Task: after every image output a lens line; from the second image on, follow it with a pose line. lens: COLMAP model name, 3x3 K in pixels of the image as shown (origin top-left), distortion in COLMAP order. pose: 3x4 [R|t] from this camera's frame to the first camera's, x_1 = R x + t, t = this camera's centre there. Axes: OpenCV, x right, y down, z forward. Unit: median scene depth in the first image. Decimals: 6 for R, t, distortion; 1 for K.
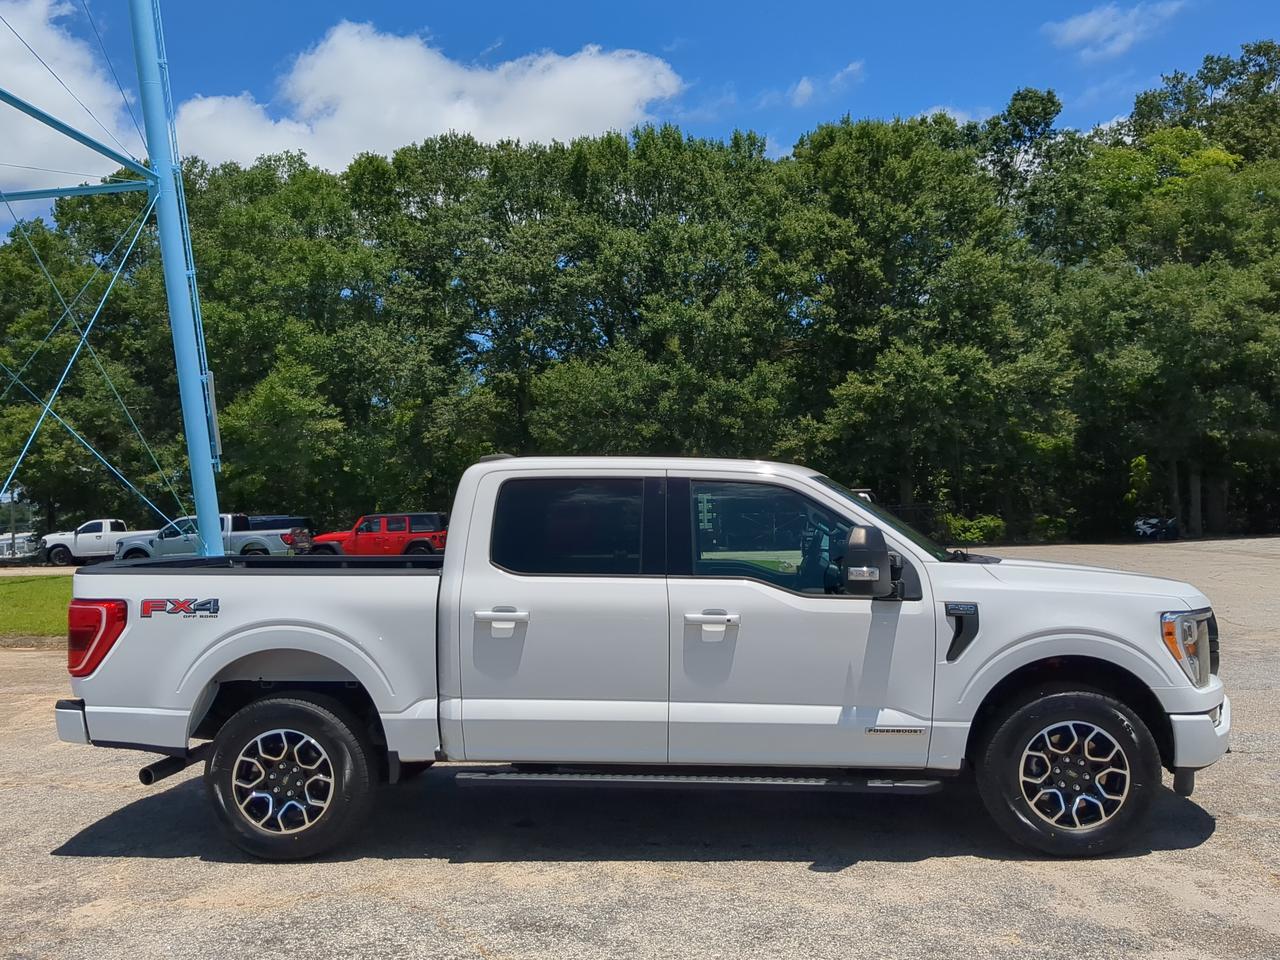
lens RADIAL K [[1134.8, 0, 634.8], [0, 1134.8, 507.9], [0, 0, 1]] dist [0.051711, -0.097006]
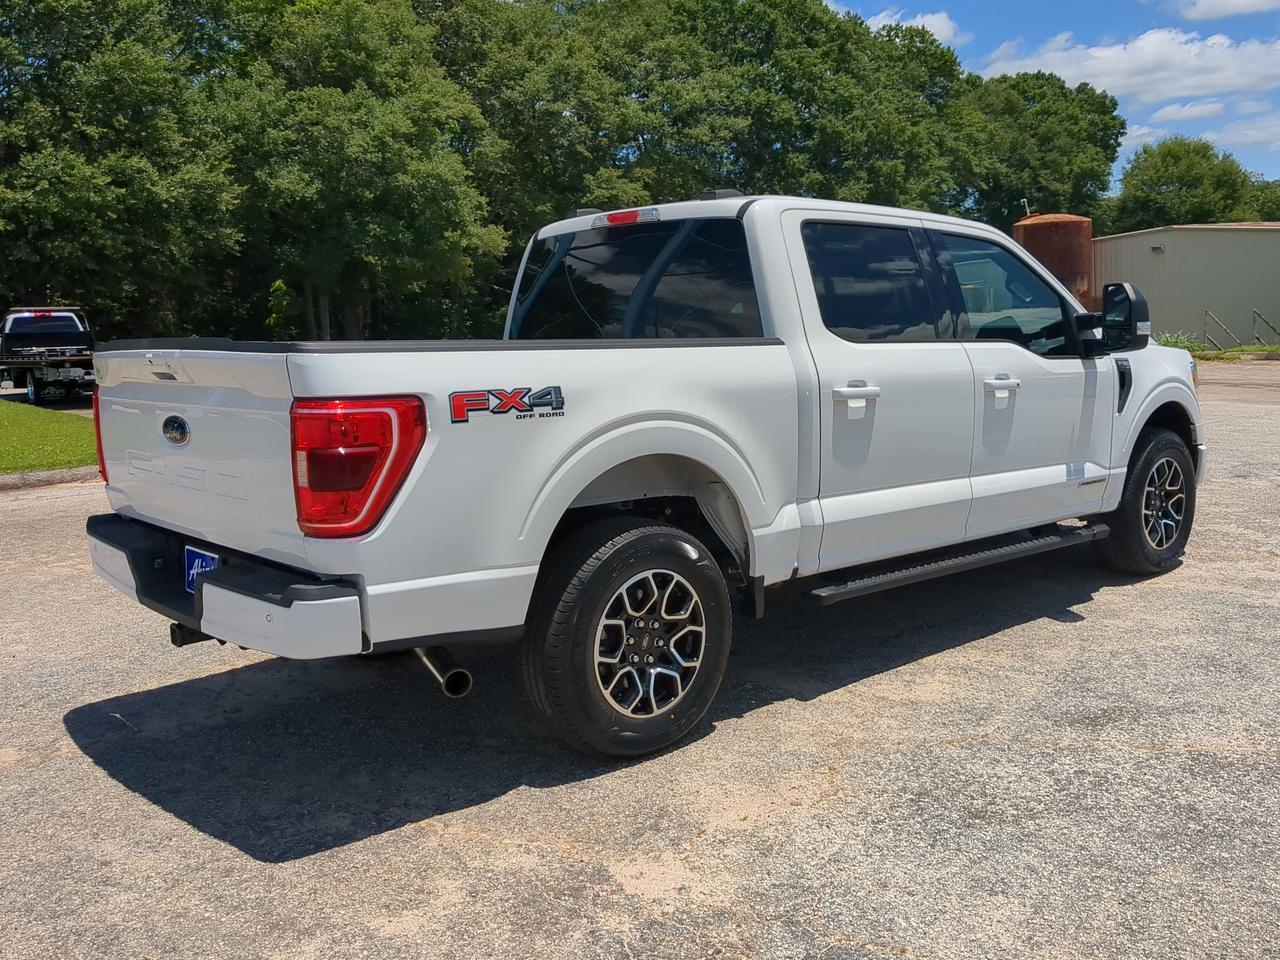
lens RADIAL K [[1134.8, 0, 634.8], [0, 1134.8, 507.9], [0, 0, 1]] dist [0.051711, -0.097006]
pose [[0.716163, -0.113417, 0.688656, -0.776804], [0.010433, 0.988337, 0.151923, 0.051138], [-0.697855, -0.101617, 0.708994, 0.517260]]
